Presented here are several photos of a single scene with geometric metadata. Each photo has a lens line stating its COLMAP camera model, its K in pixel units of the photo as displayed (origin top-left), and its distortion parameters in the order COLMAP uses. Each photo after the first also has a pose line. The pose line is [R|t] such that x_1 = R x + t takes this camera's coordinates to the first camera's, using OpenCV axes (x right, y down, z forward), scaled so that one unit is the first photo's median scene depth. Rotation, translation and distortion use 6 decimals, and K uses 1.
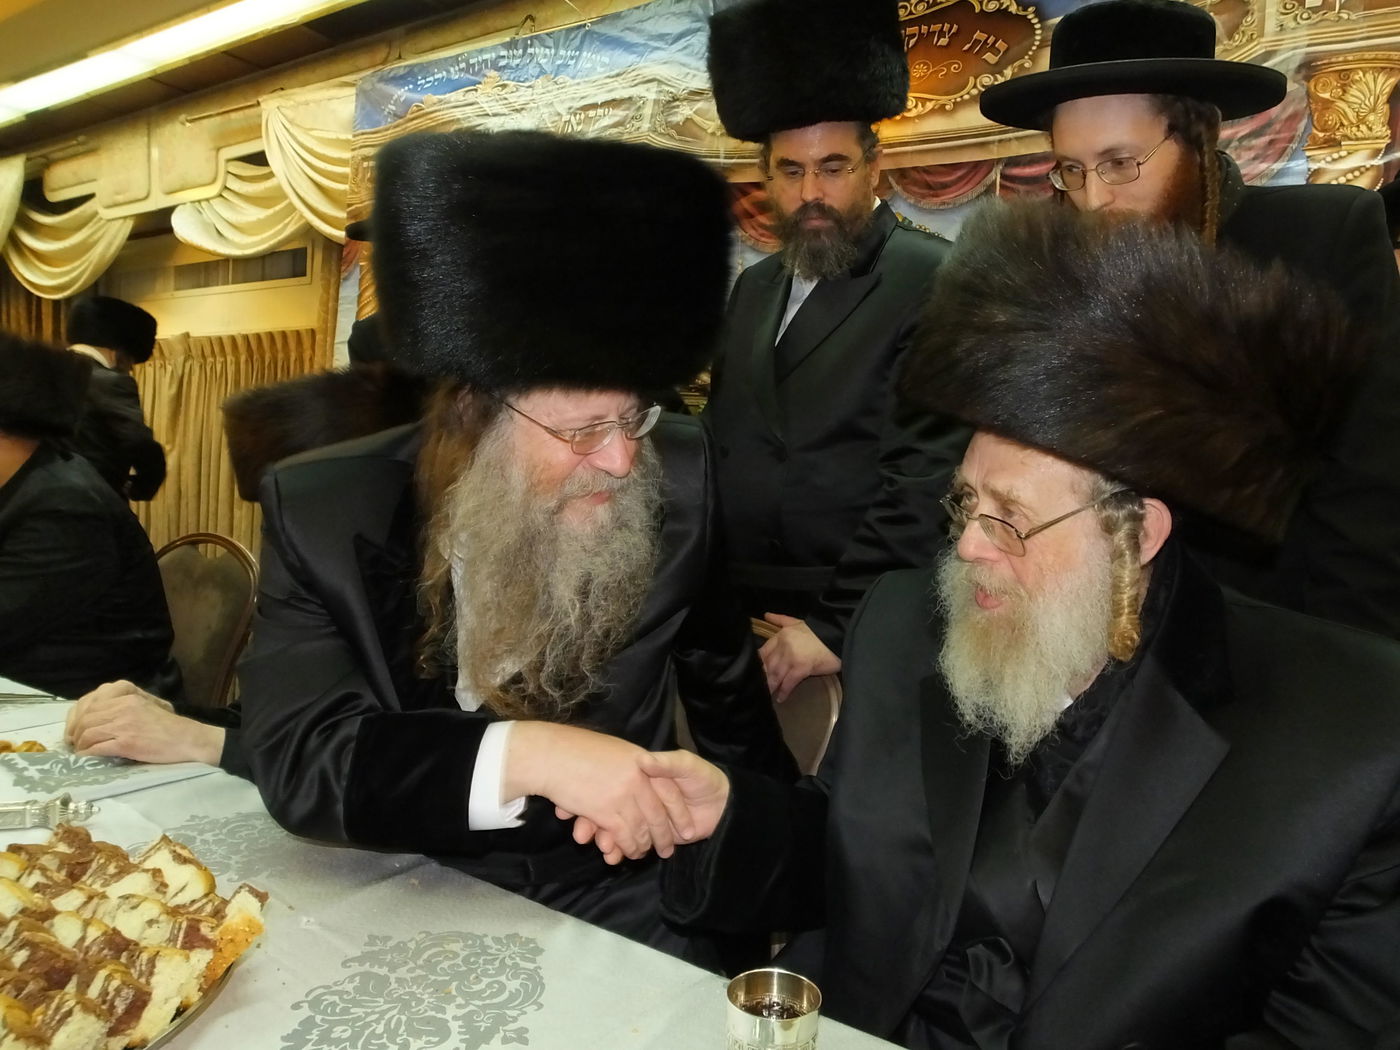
lens RADIAL K [[992.8, 0, 732.0], [0, 992.8, 484.5], [0, 0, 1]] dist [-0.069732, 0.057267]
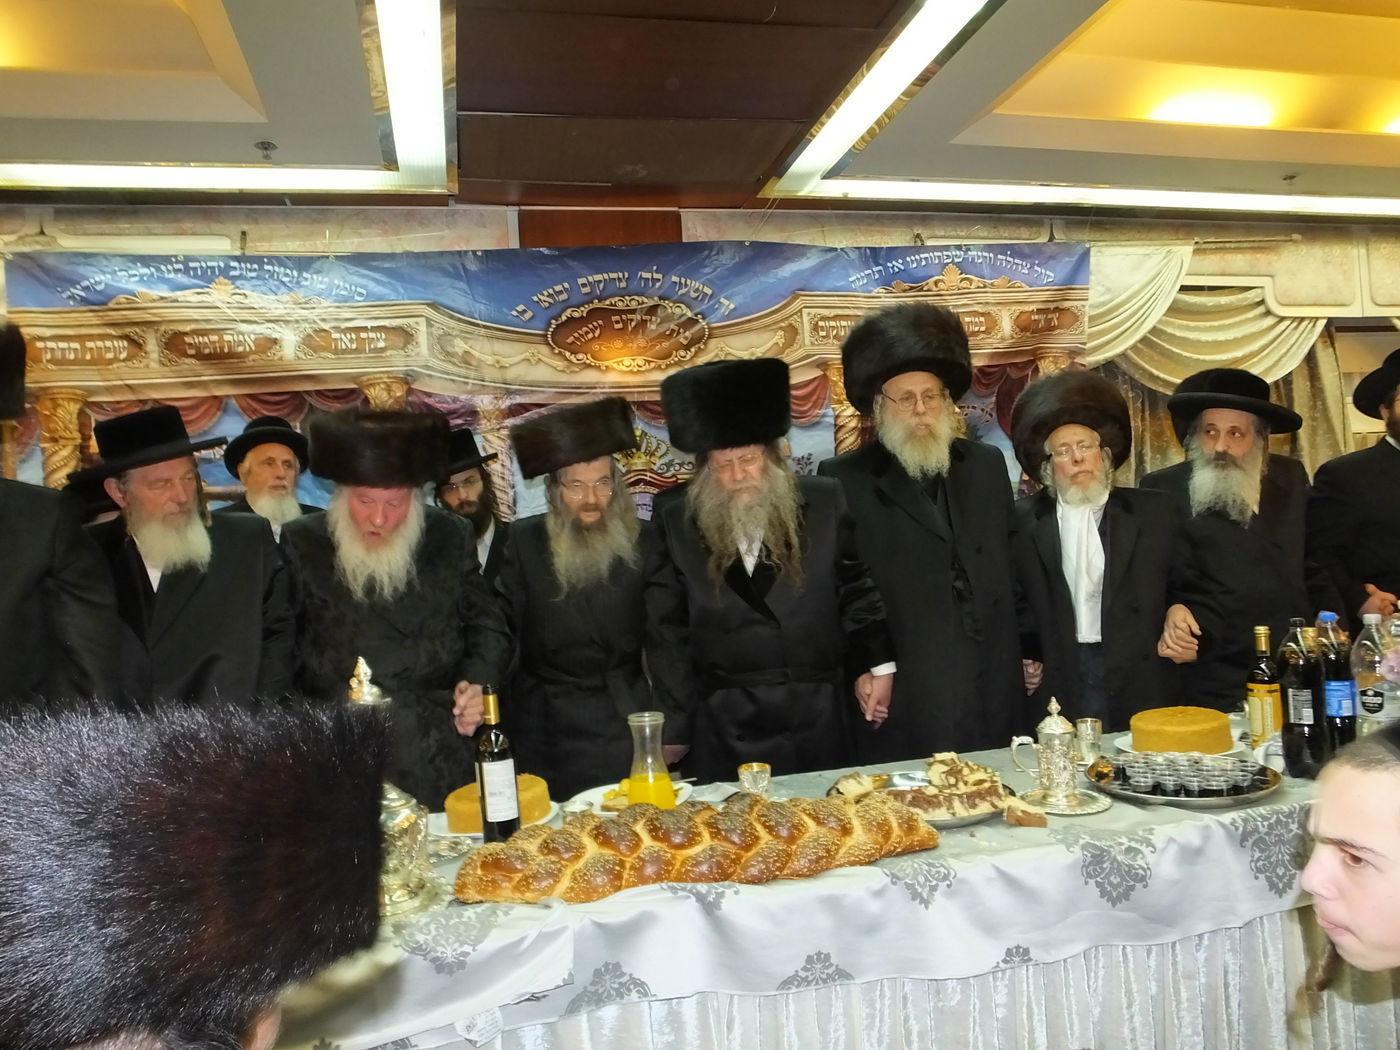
lens RADIAL K [[992.8, 0, 691.8], [0, 992.8, 524.3], [0, 0, 1]] dist [-0.069732, 0.057267]
pose [[0.690402, -0.093603, 0.717344, -0.775682], [0.116980, 0.992989, 0.016984, -0.104976], [-0.713905, 0.072189, 0.696512, -0.168283]]
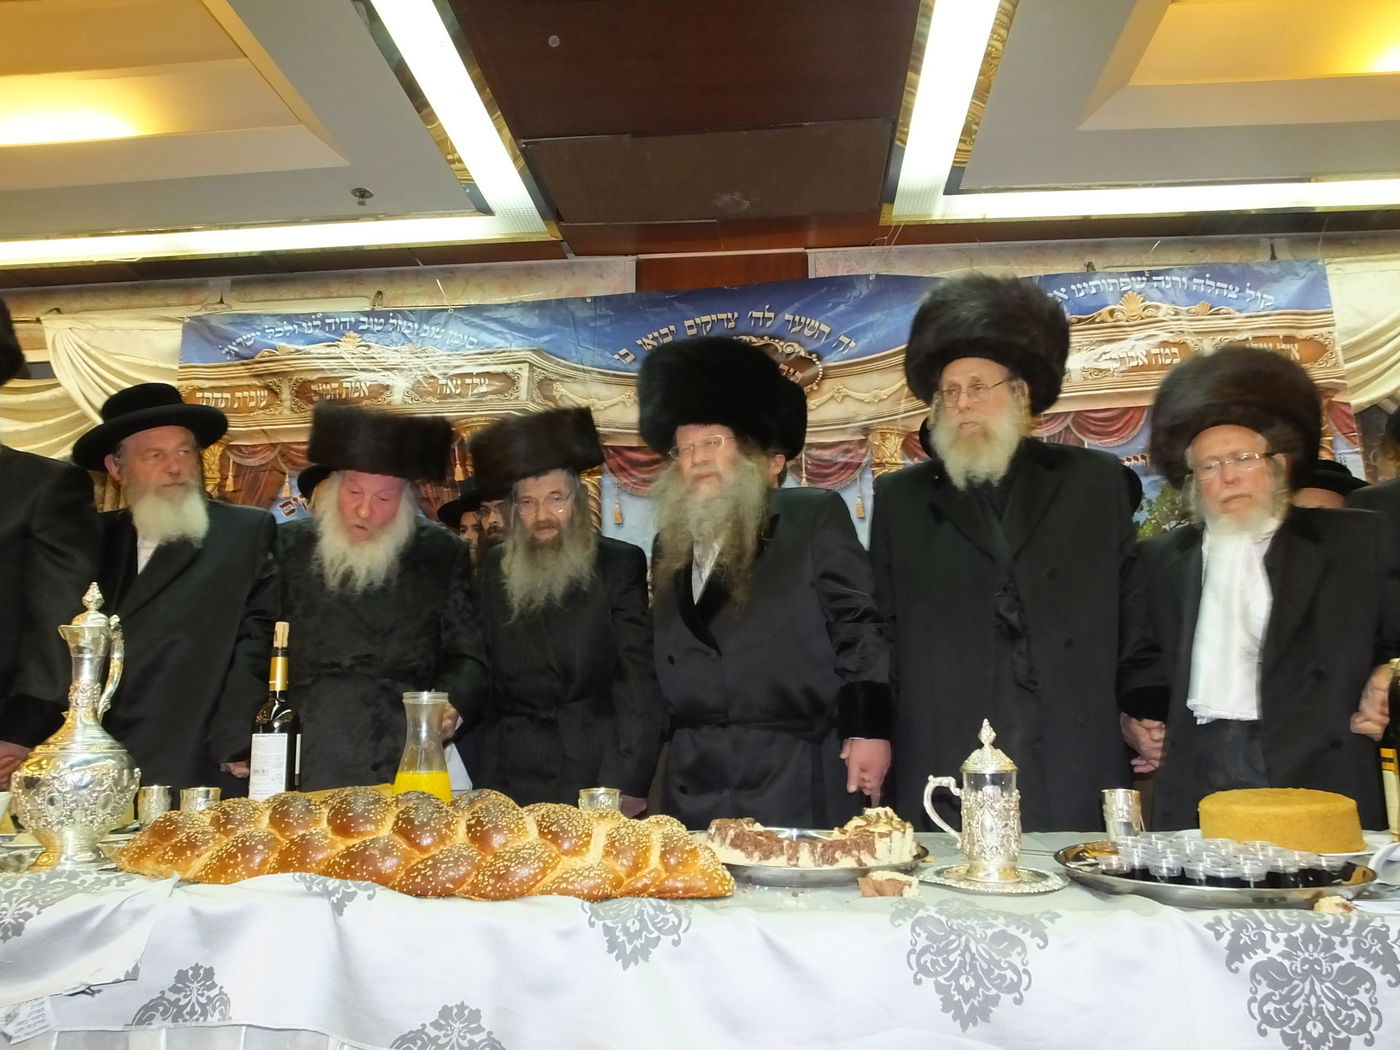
lens RADIAL K [[992.8, 0, 692.3], [0, 992.8, 518.3], [0, 0, 1]] dist [-0.069732, 0.057267]
pose [[0.885942, 0.018719, 0.463418, -0.471172], [0.063283, 0.984961, -0.160767, 0.024443], [-0.459458, 0.171757, 0.871434, -0.221148]]
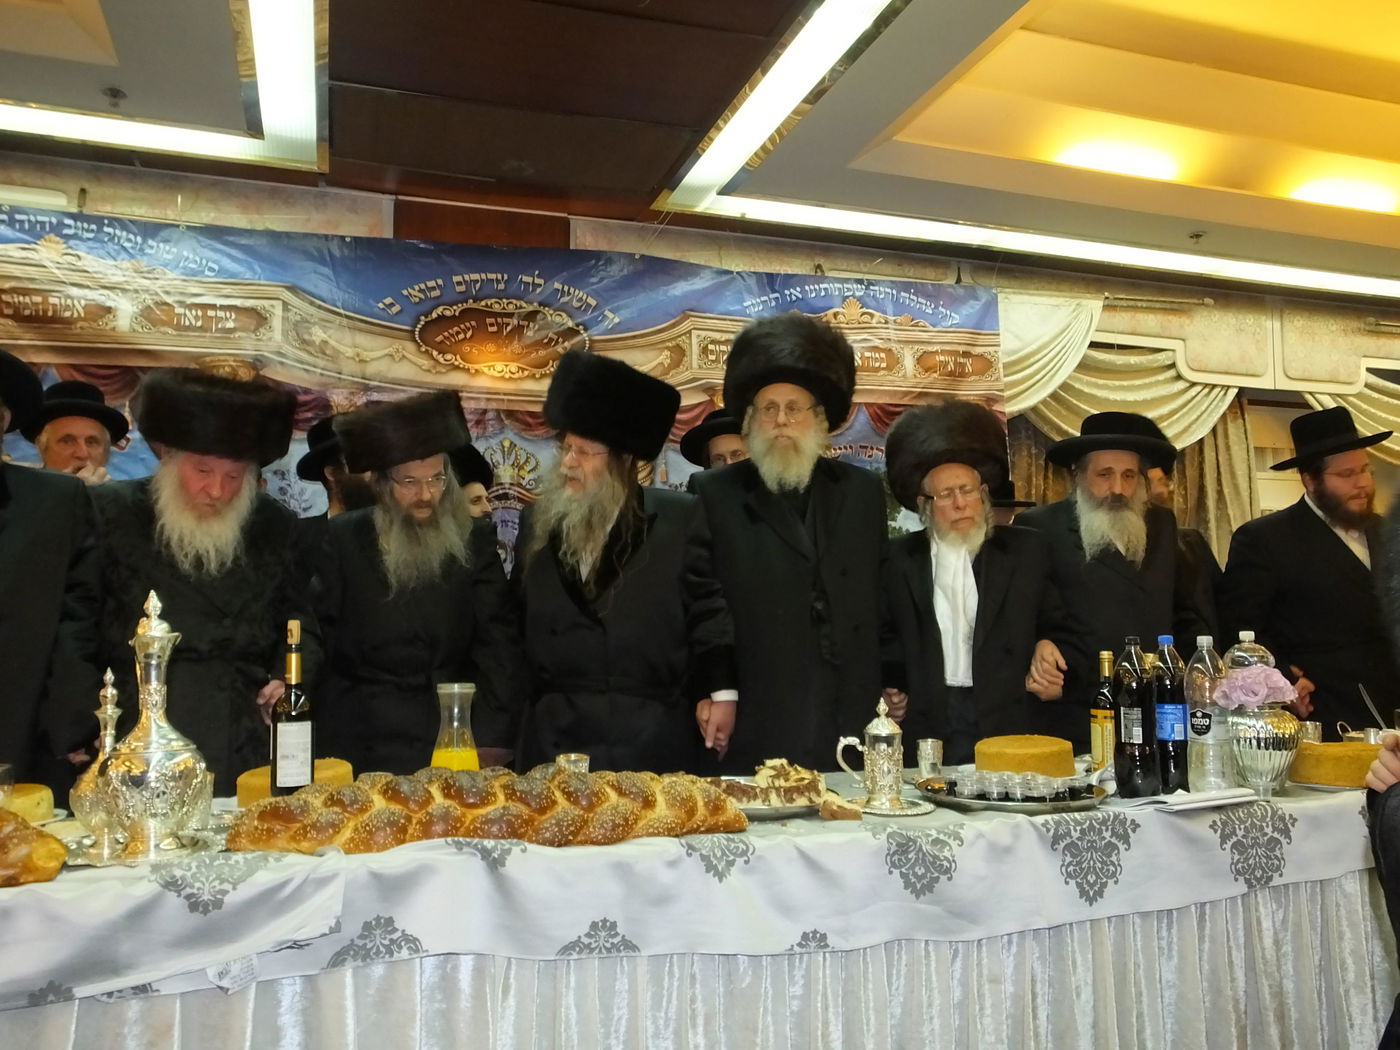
lens RADIAL K [[1110.6, 0, 684.2], [0, 1110.6, 522.1], [0, 0, 1]] dist [-0.040709, 0.083858]
pose [[0.633753, 0.004627, 0.773522, -0.791369], [0.051818, 0.997482, -0.048421, -0.036063], [-0.771798, 0.070769, 0.631917, -0.242154]]
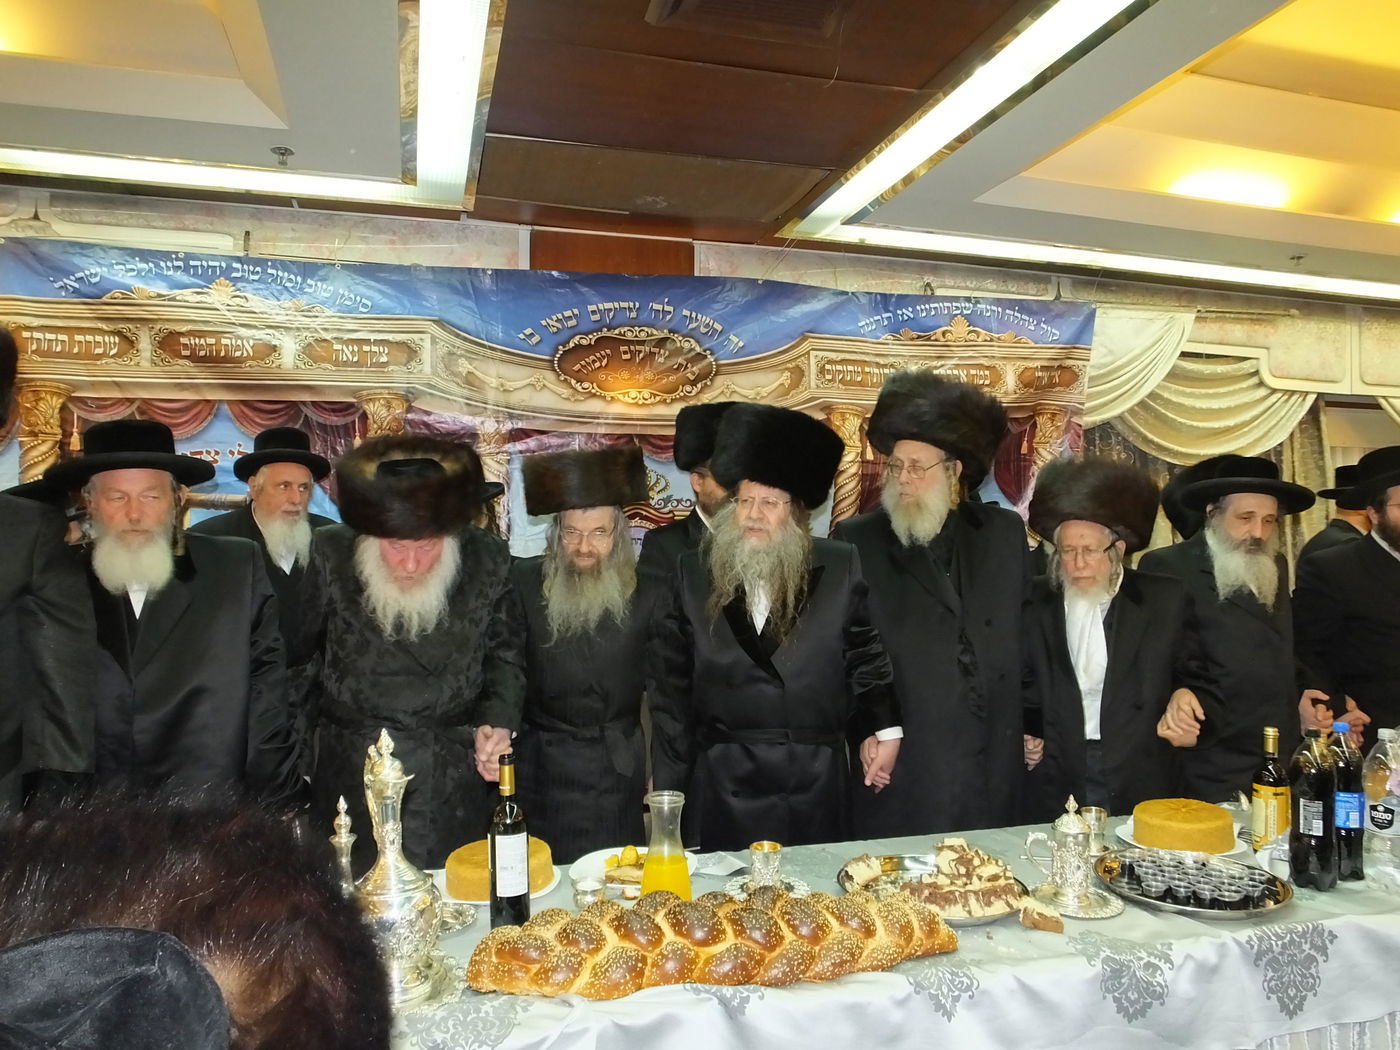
lens RADIAL K [[992.8, 0, 689.8], [0, 992.8, 529.5], [0, 0, 1]] dist [-0.069732, 0.057267]
pose [[0.667085, -0.049384, 0.743343, -0.794084], [0.048505, 0.998562, 0.022811, -0.155472], [-0.743401, 0.020839, 0.668522, -0.125232]]
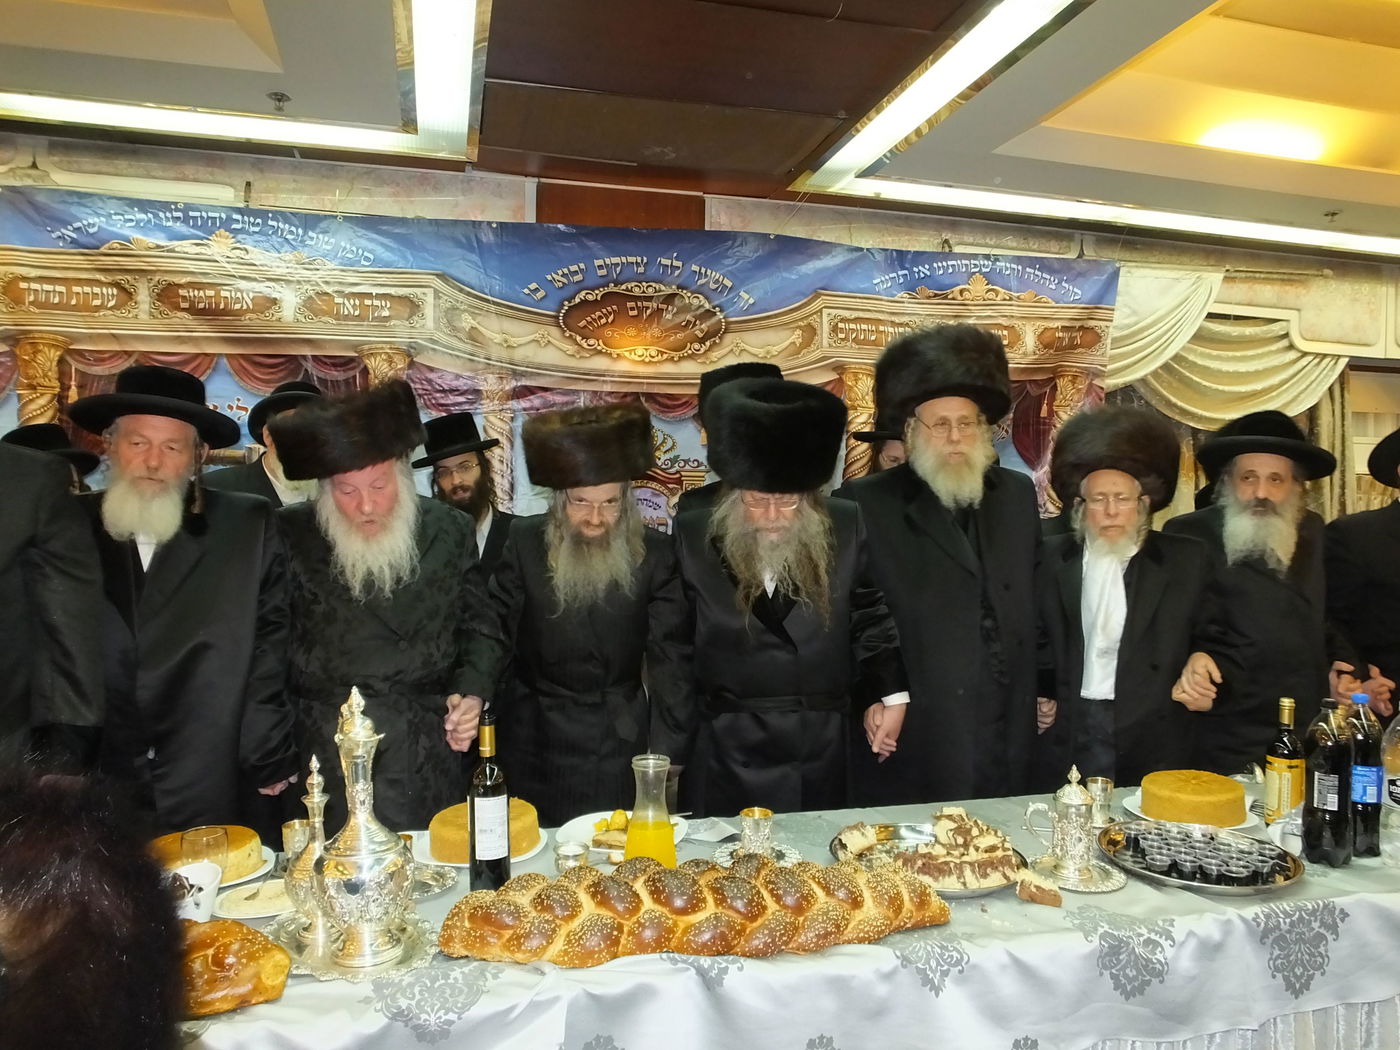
lens RADIAL K [[992.8, 0, 692.7], [0, 992.8, 524.3], [0, 0, 1]] dist [-0.069732, 0.057267]
pose [[0.682542, -0.064671, 0.727979, -0.762437], [0.039760, 0.997888, 0.051371, -0.147517], [-0.729764, -0.006119, 0.683672, -0.124532]]
